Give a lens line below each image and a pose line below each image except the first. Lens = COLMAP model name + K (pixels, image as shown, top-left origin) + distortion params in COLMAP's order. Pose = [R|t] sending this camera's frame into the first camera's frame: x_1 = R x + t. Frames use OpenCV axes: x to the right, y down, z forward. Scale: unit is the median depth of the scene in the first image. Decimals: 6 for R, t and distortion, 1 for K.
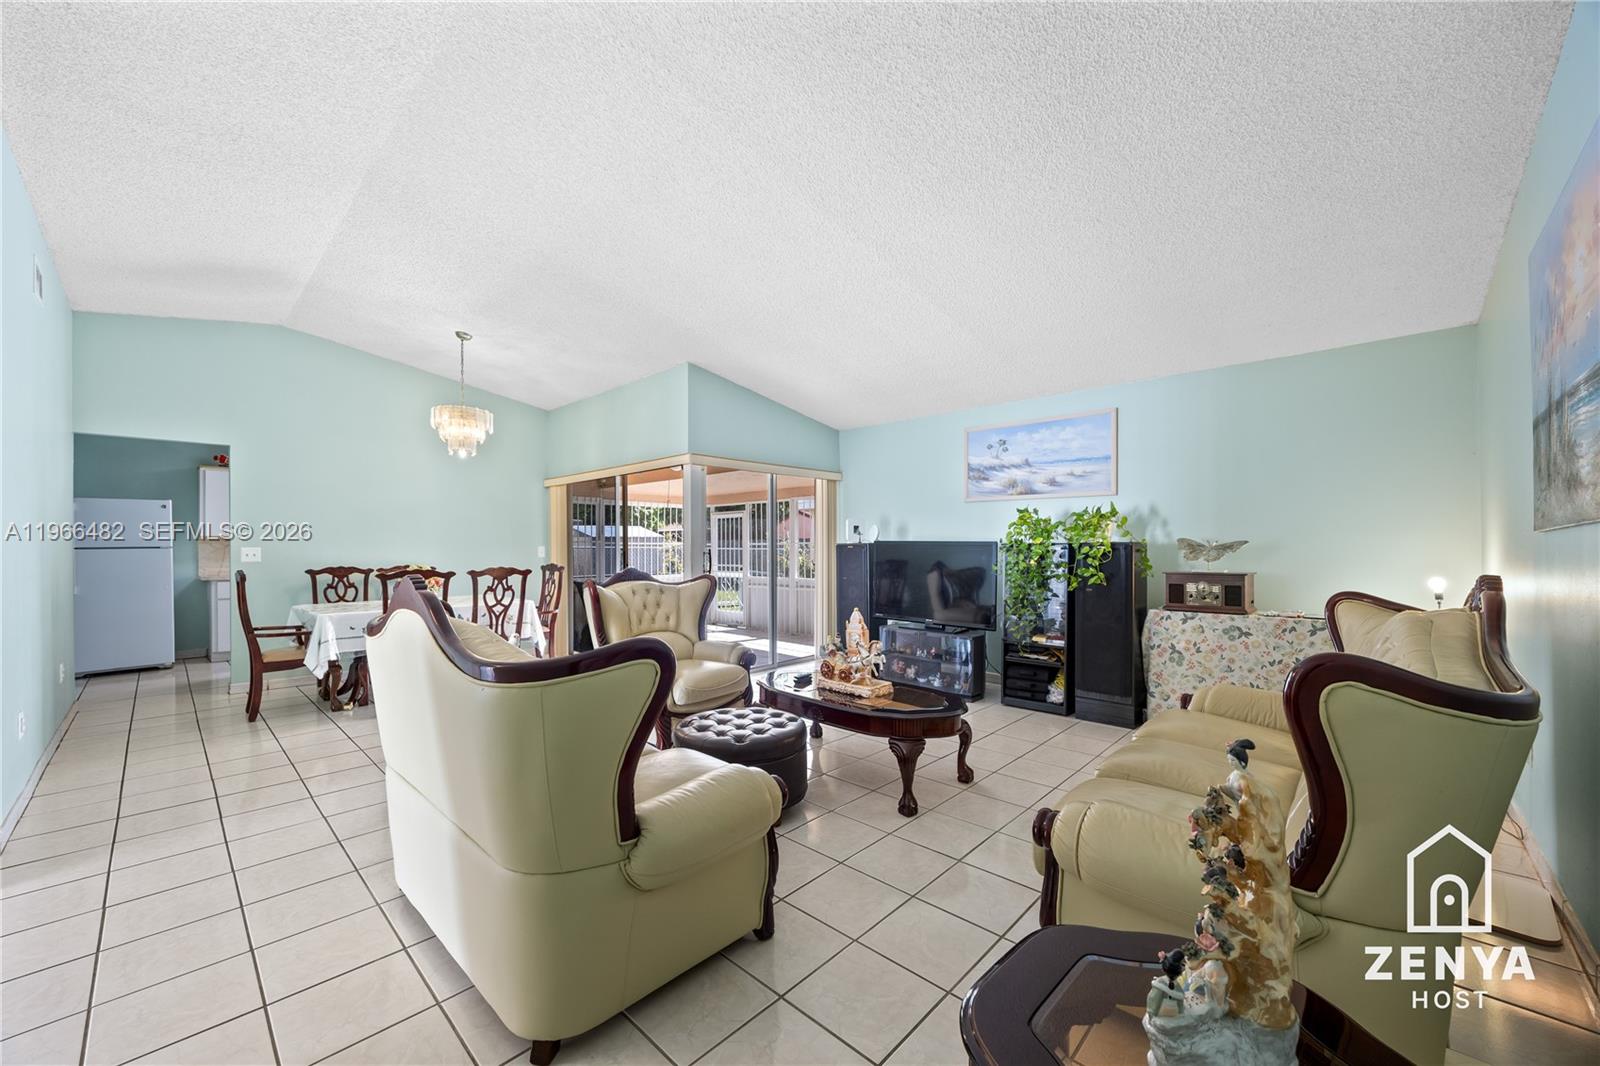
lens RADIAL K [[609.5, 0, 798.6], [0, 609.5, 544.3], [0, 0, 1]] dist [0.000144, 0.000078]
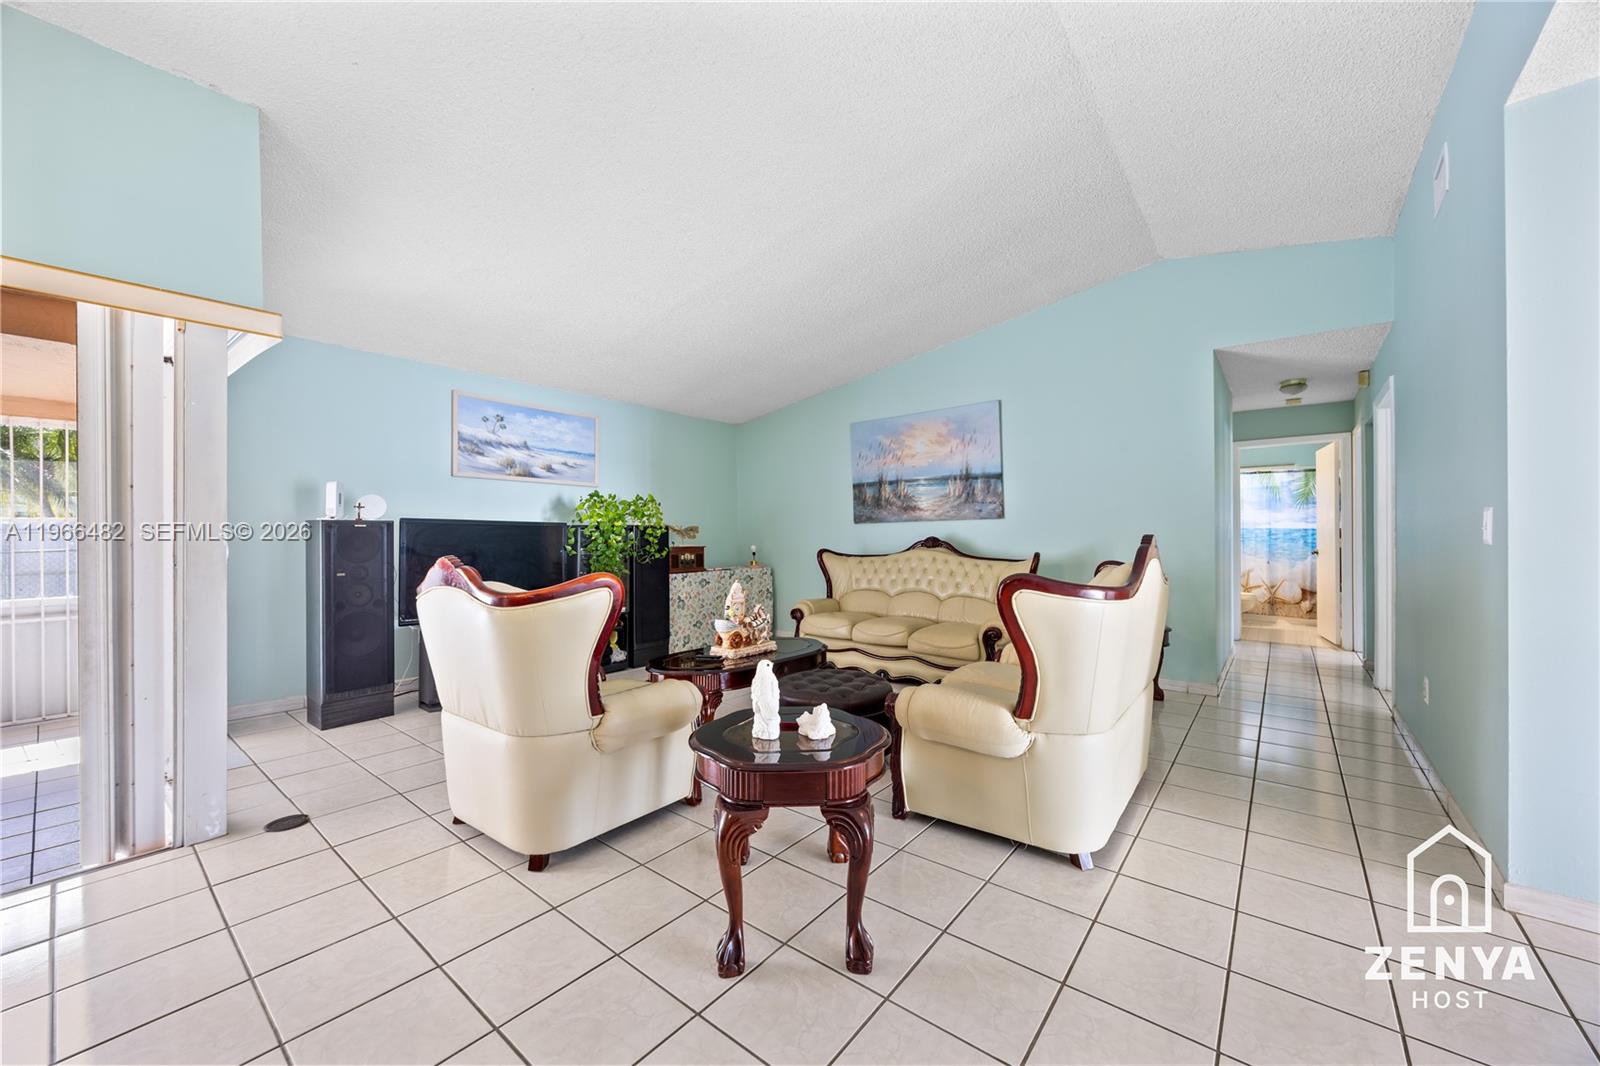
lens RADIAL K [[609.5, 0, 792.4], [0, 609.5, 529.9], [0, 0, 1]] dist [0.000144, 0.000078]
pose [[-0.079980, 0.013043, 0.996711, -0.677958], [0.001964, 0.999915, -0.012927, 0.019522], [-0.996795, 0.000924, -0.079999, 0.664449]]
